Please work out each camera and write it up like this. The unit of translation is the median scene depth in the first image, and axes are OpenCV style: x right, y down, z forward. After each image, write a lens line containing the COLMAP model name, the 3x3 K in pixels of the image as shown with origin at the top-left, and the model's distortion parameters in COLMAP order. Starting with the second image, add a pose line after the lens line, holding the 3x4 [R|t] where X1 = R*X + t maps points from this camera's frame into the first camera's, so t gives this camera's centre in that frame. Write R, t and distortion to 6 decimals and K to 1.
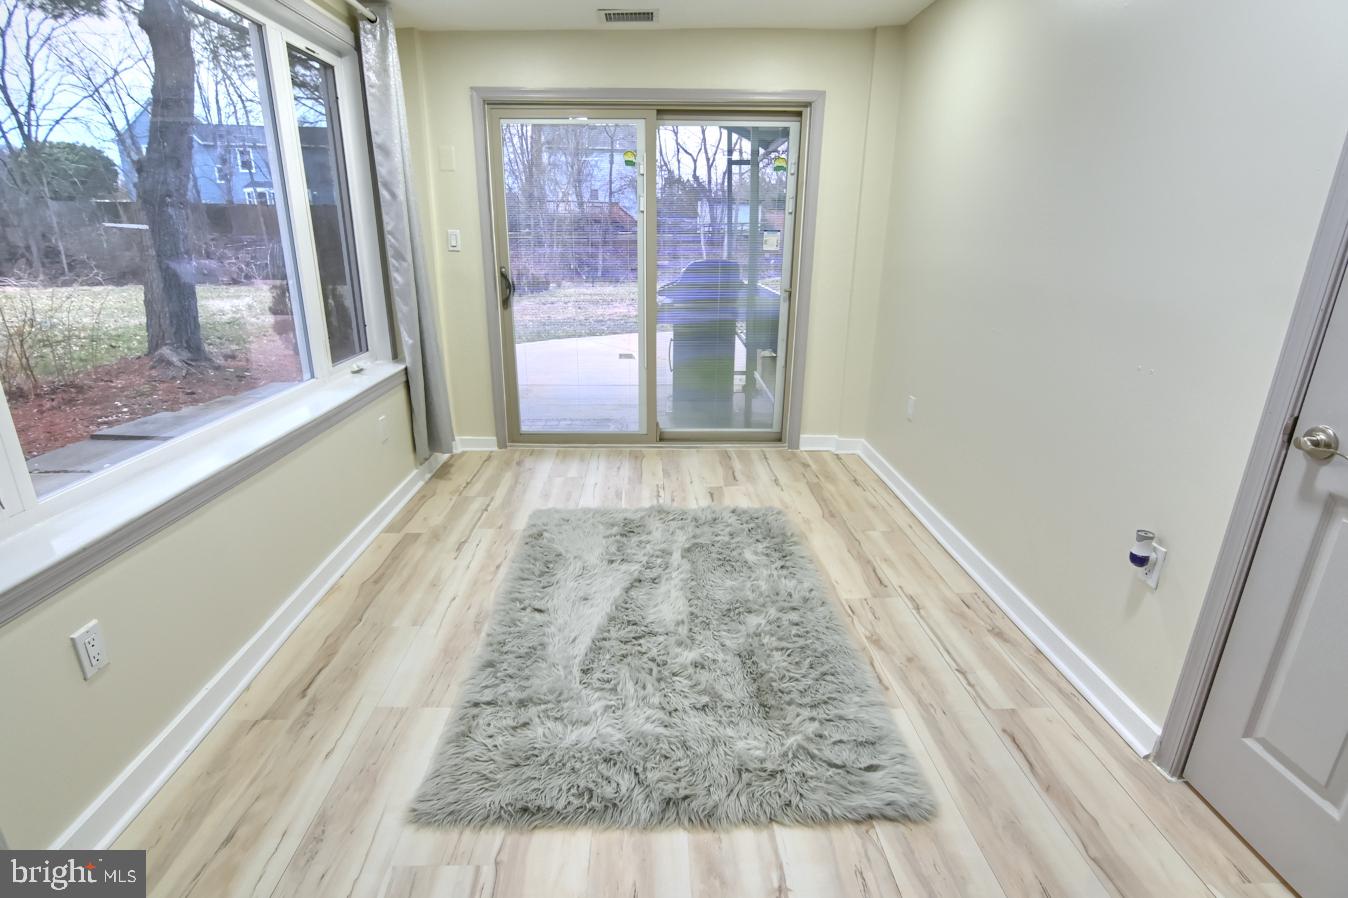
lens RADIAL K [[655.7, 0, 669.5], [0, 655.7, 454.0], [0, 0, 1]] dist [-0.031260, 0.009827]
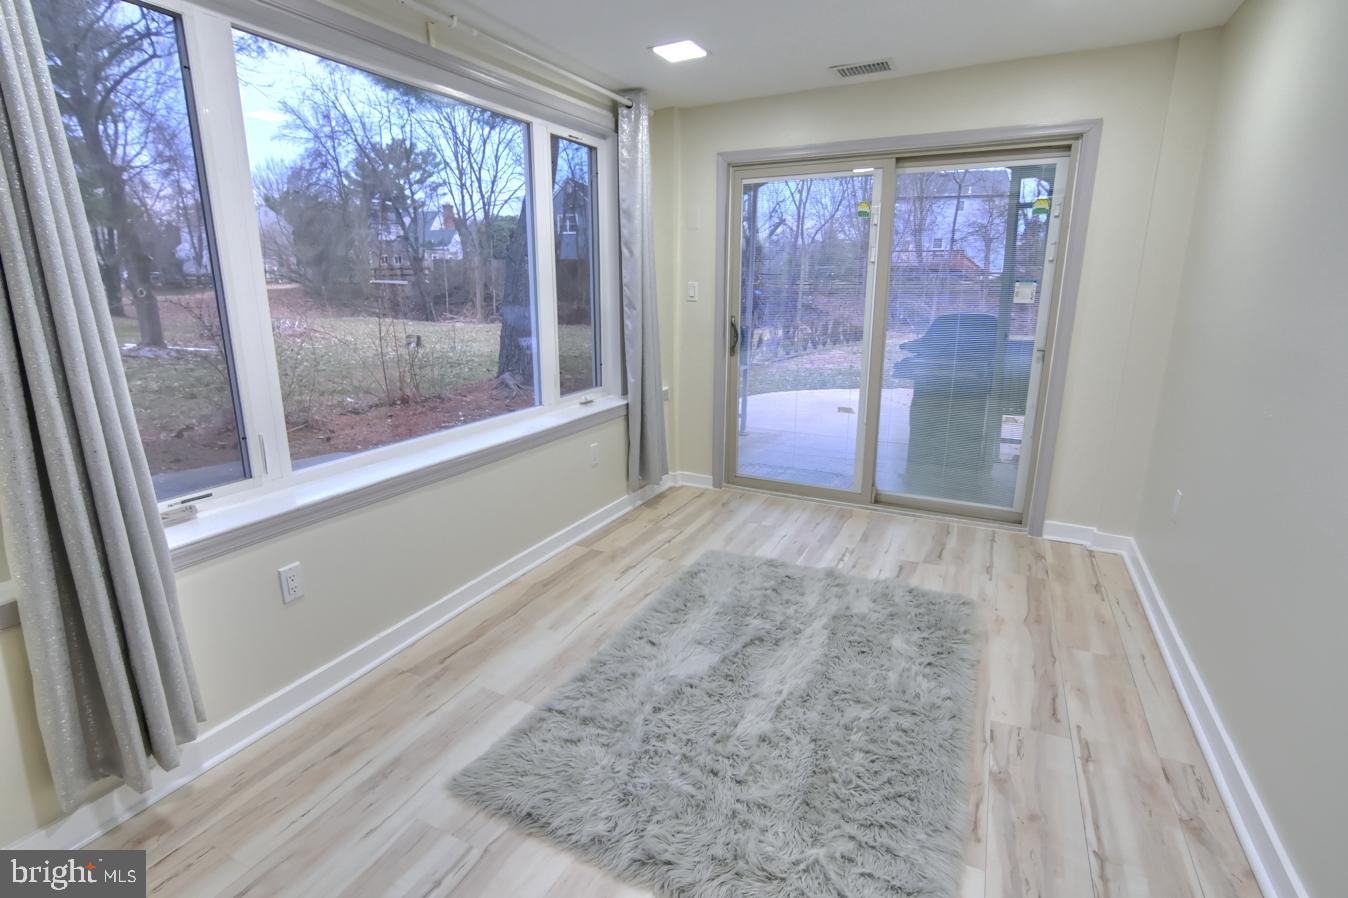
lens RADIAL K [[655.7, 0, 660.4], [0, 655.7, 454.3], [0, 0, 1]] dist [-0.031260, 0.009827]
pose [[0.878253, 0.112699, -0.464727, 0.186137], [-0.144878, 0.988866, -0.033988, -0.016530], [0.455722, 0.097178, 0.884801, 0.042061]]
